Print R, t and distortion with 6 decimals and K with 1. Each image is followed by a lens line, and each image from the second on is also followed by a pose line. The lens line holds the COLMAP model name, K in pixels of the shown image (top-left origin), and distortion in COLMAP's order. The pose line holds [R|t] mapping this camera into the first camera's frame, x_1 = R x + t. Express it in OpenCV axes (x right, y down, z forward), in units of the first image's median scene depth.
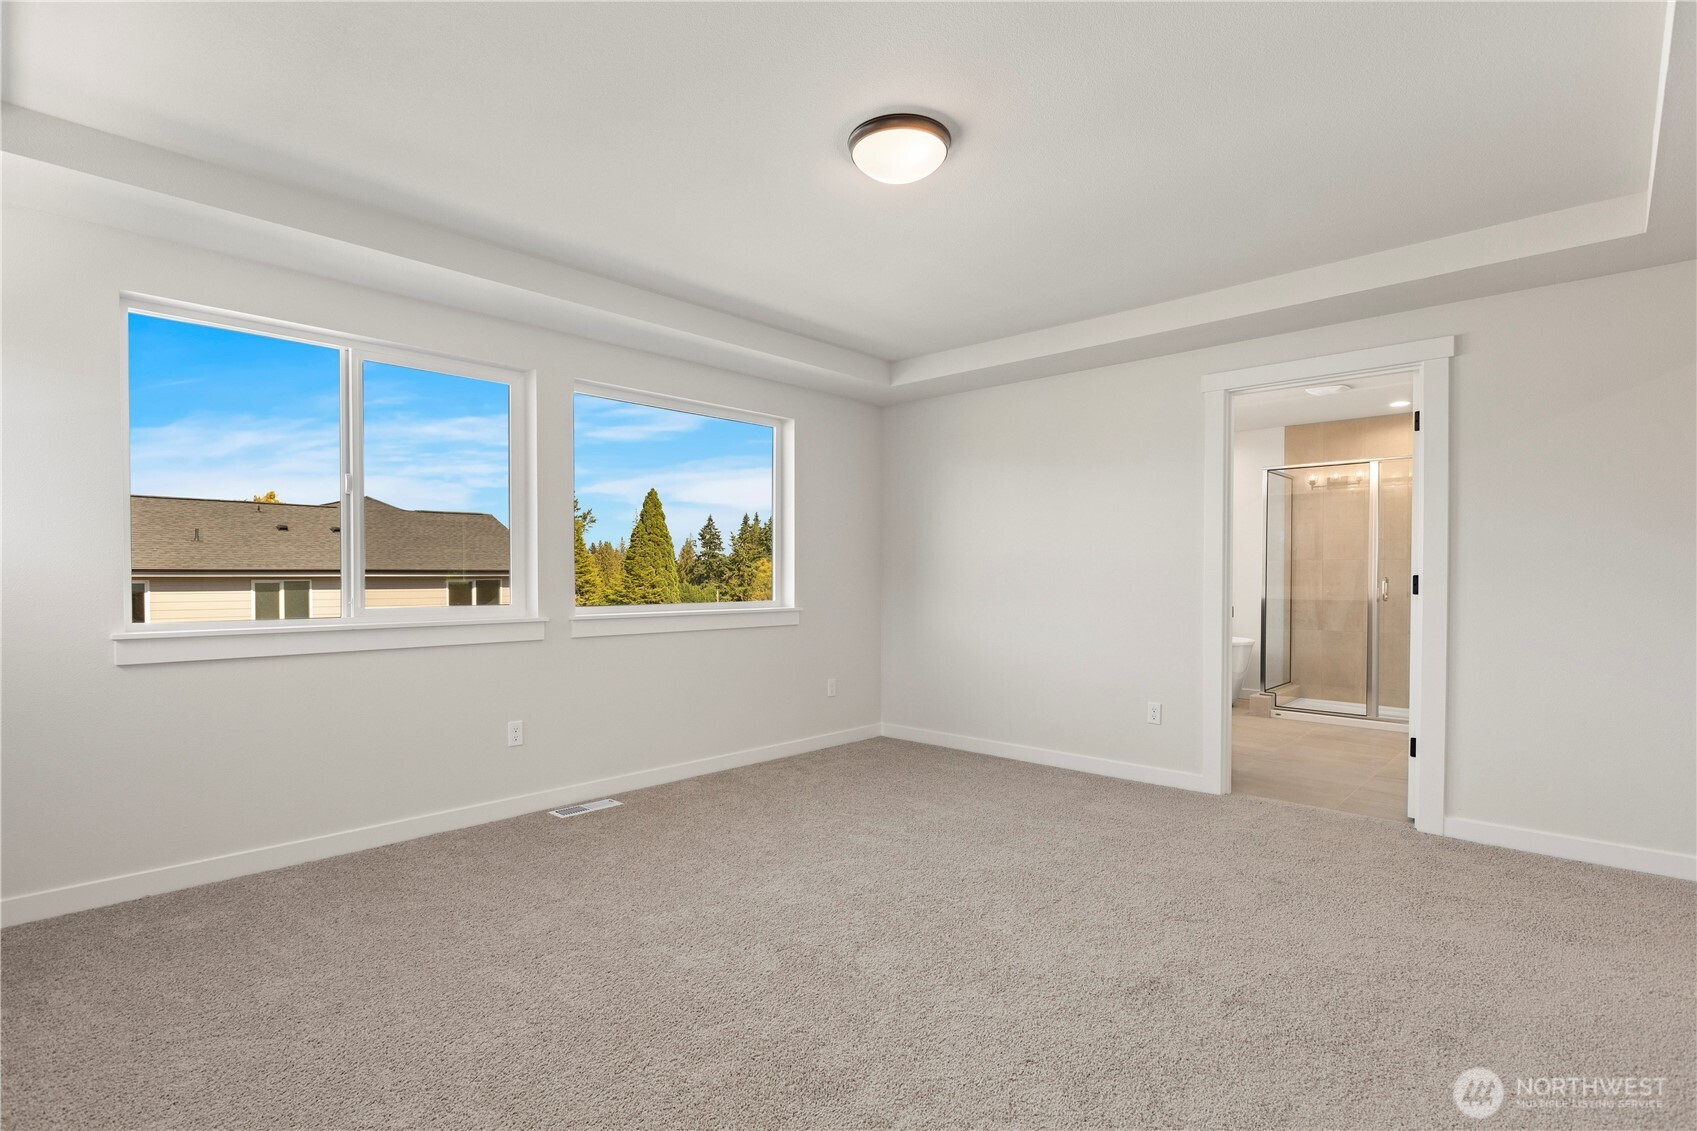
lens RADIAL K [[815.2, 0, 848.2], [0, 815.2, 568.7], [0, 0, 1]] dist [0.000203, 0.000004]
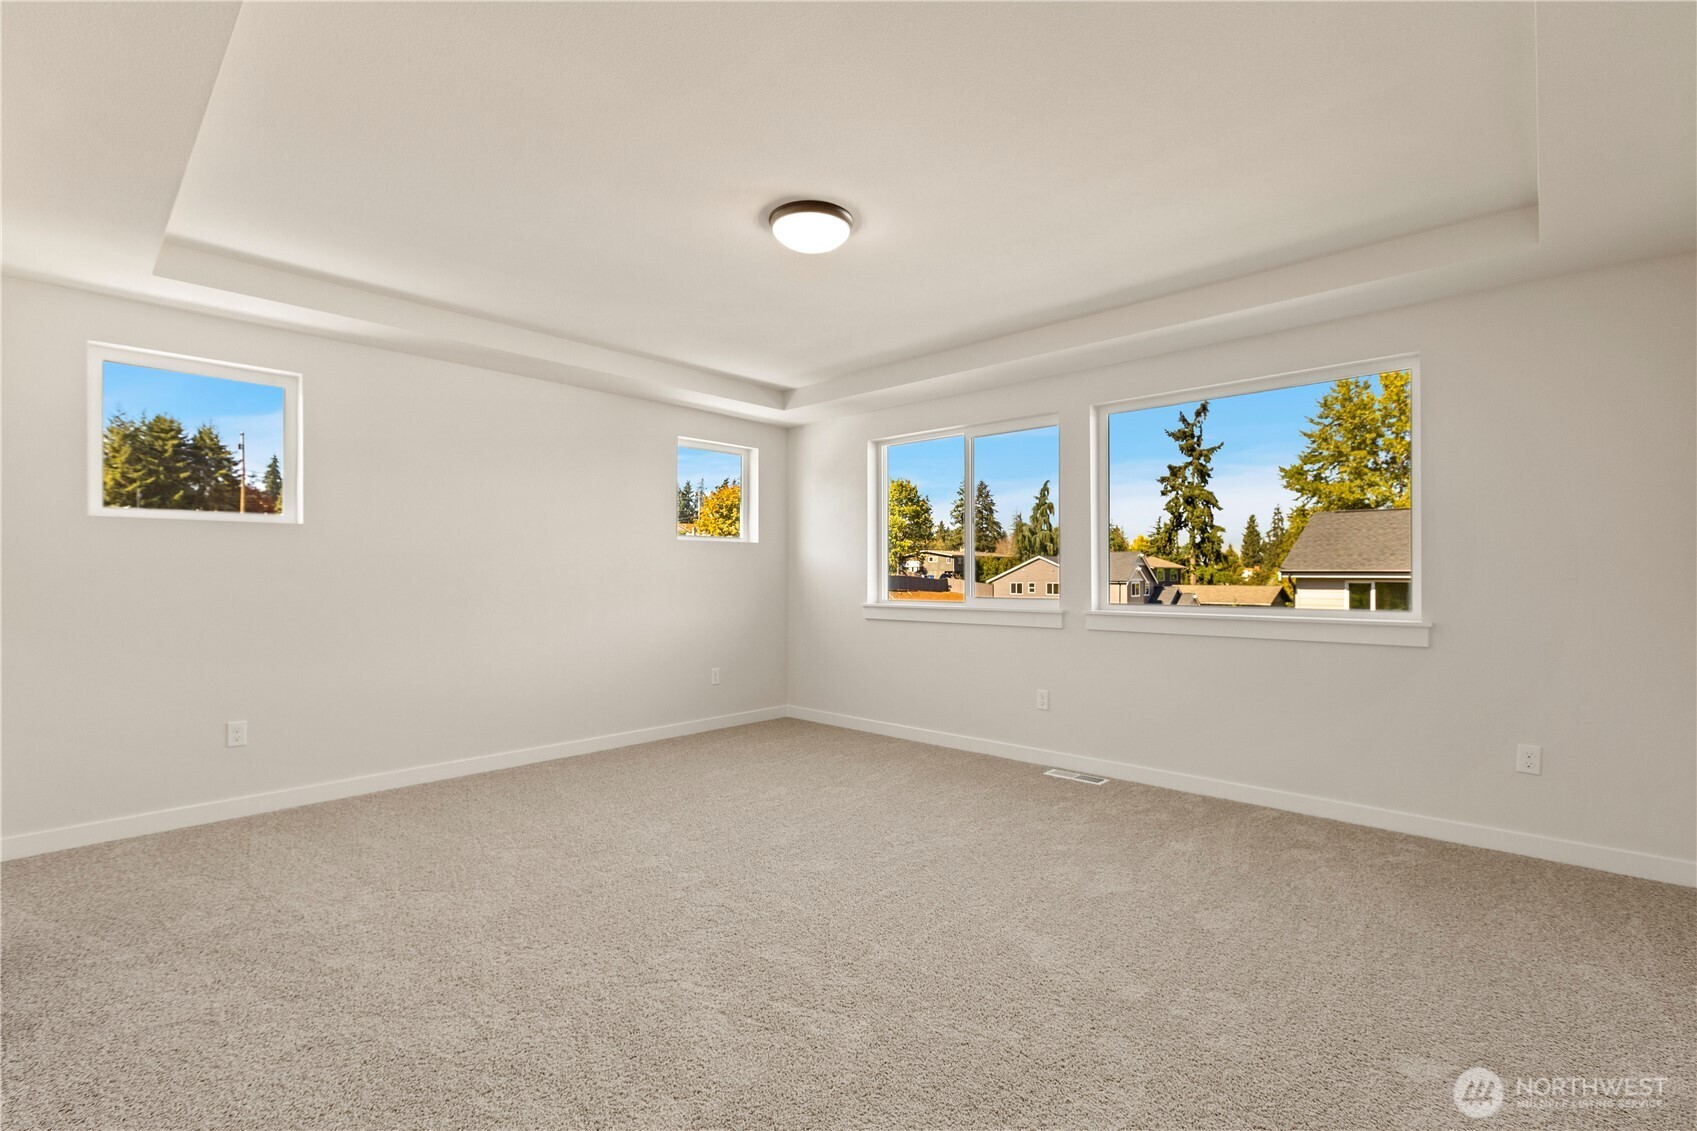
lens RADIAL K [[743.2, 0, 848.3], [0, 743.2, 573.1], [0, 0, 1]] dist [-0.008149, -0.000694]
pose [[-0.004383, -0.003047, -0.999986, 0.424167], [0.005829, 0.999978, -0.003073, 0.002740], [0.999973, -0.005842, -0.004365, 0.392678]]
